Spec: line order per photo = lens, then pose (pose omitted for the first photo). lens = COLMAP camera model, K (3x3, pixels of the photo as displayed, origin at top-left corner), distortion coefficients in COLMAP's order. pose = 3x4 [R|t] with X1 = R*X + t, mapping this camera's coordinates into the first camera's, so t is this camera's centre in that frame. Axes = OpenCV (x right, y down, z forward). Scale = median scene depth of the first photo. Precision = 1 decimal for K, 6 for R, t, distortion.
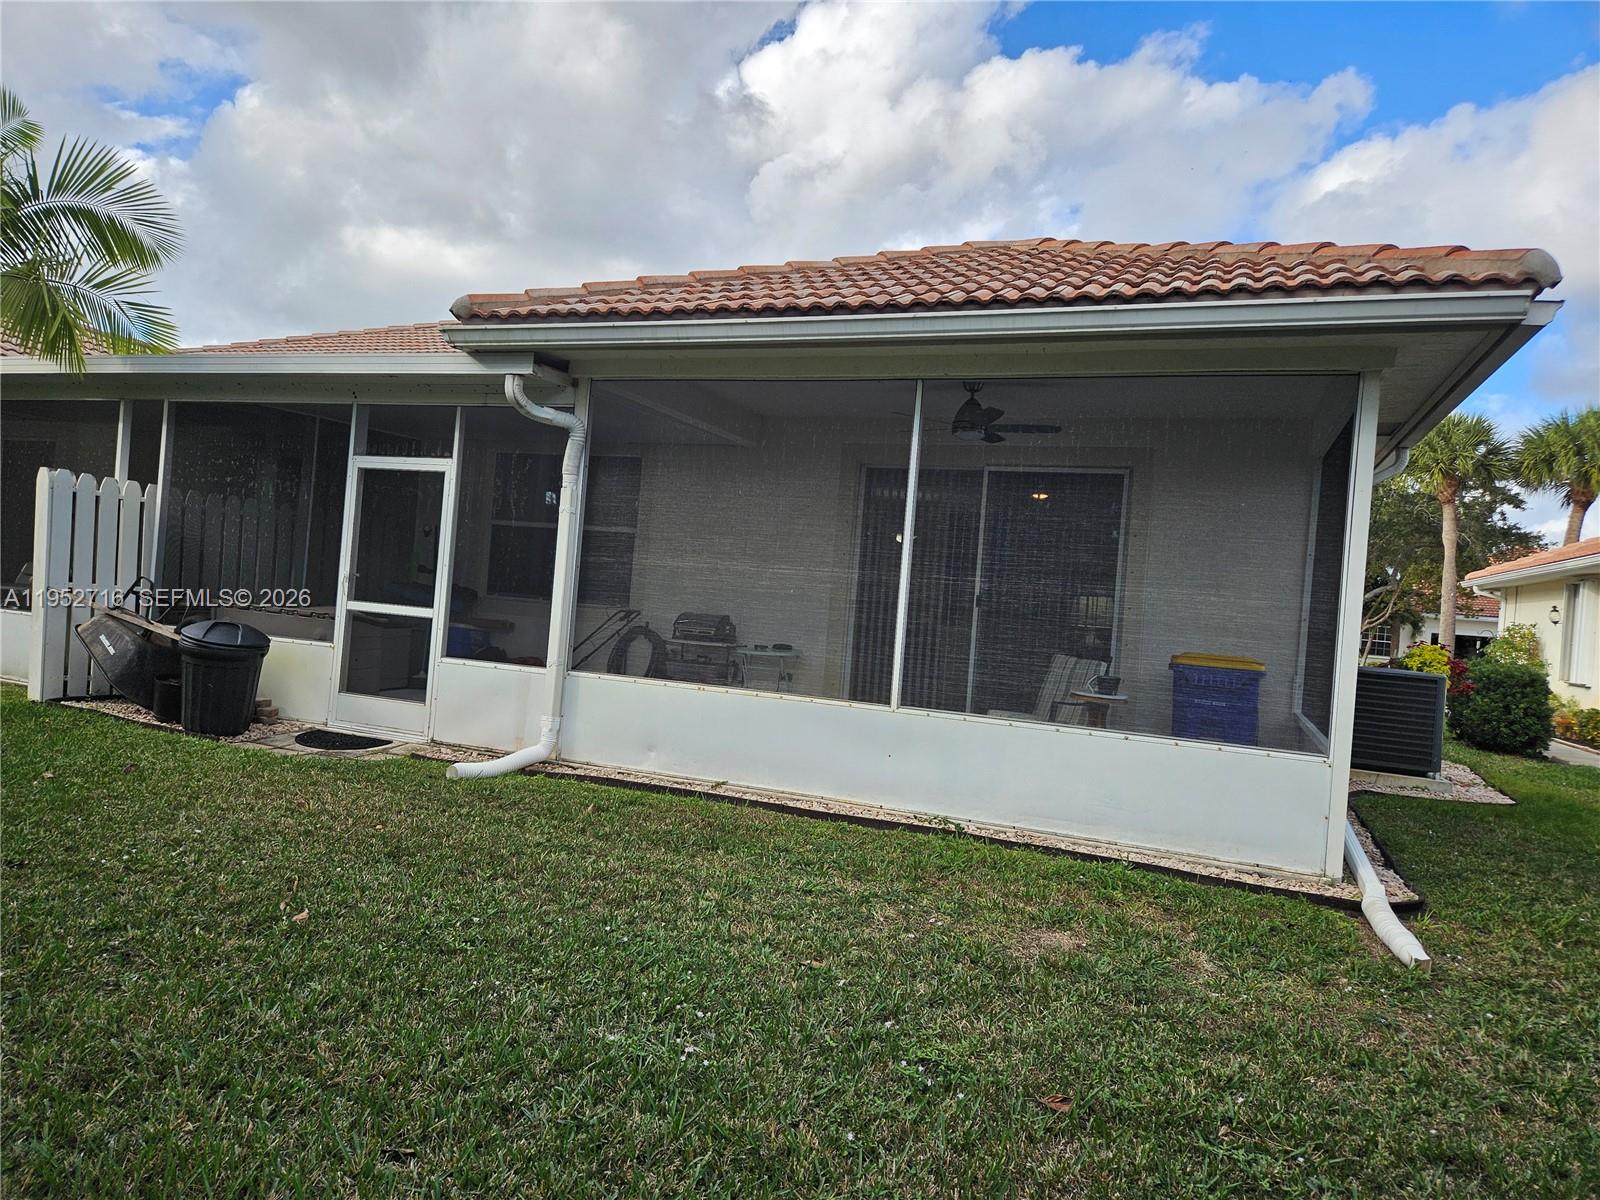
lens RADIAL K [[1063.2, 0, 800.4], [0, 1063.2, 598.3], [0, 0, 1]] dist [0.065981, -0.048981]
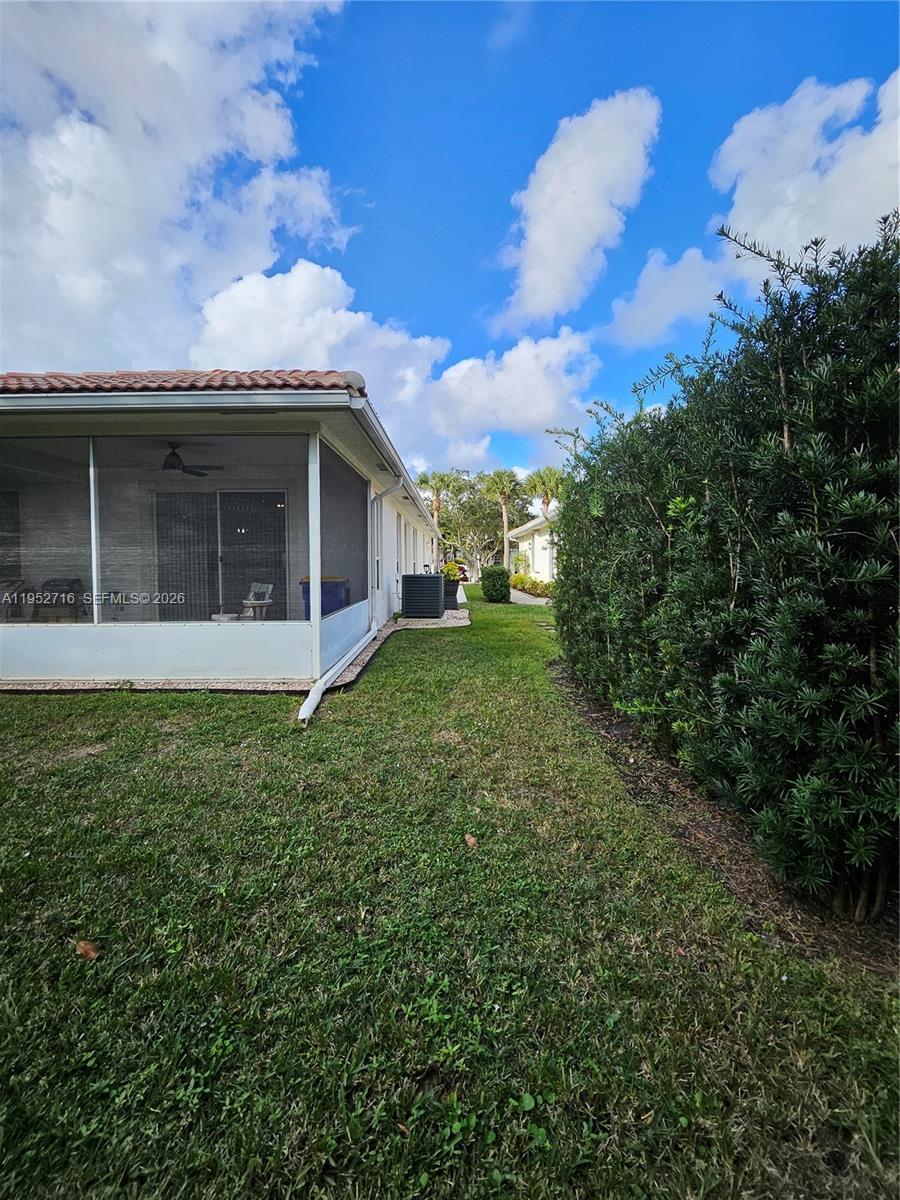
lens RADIAL K [[475.9, 0, 442.9], [0, 475.9, 579.3], [0, 0, 1]] dist [0.001008, 0.000046]
pose [[0.928665, -0.095724, 0.358354, 0.305411], [0.077877, 0.994910, 0.063946, 0.020440], [-0.362651, -0.031477, 0.931393, 0.045682]]
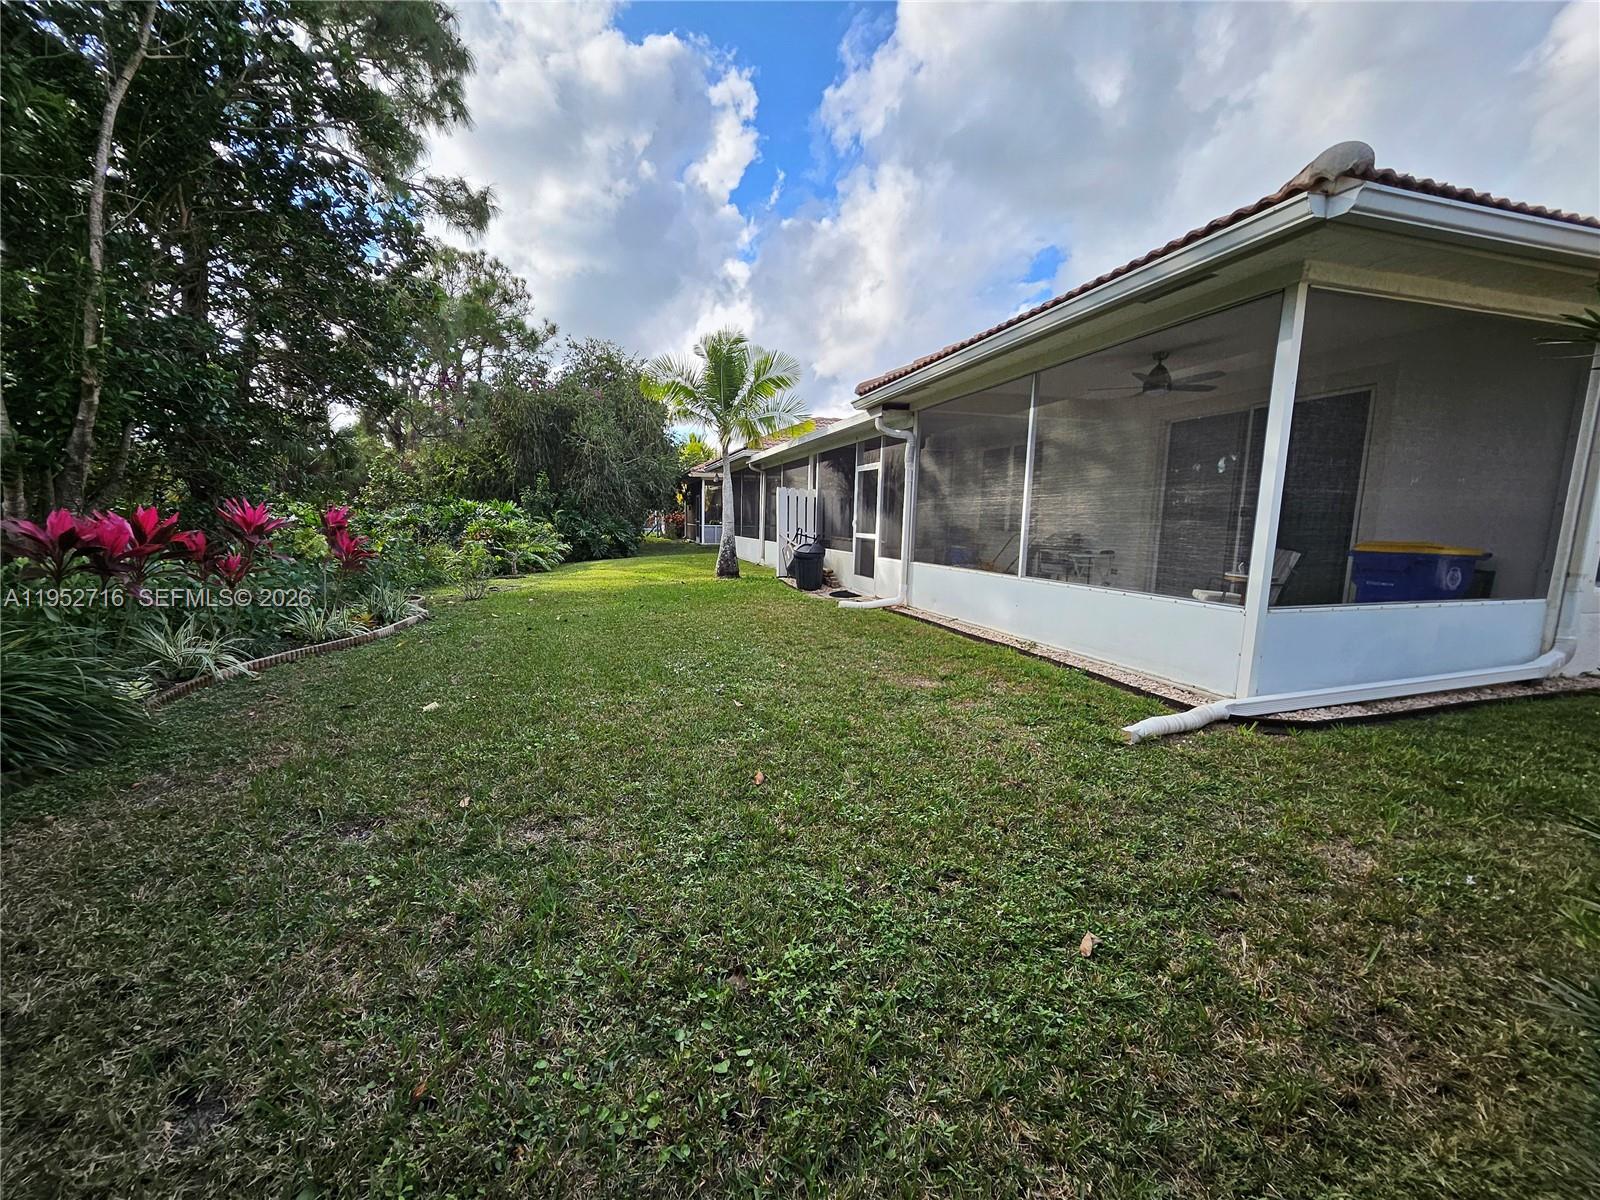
lens RADIAL K [[634.5, 0, 774.4], [0, 634.5, 606.0], [0, 0, 1]] dist [0.001008, 0.000046]
pose [[0.603294, 0.041312, -0.796448, 0.574975], [0.029398, 0.996827, 0.073975, 0.055294], [0.796977, -0.068042, 0.600165, 0.078422]]
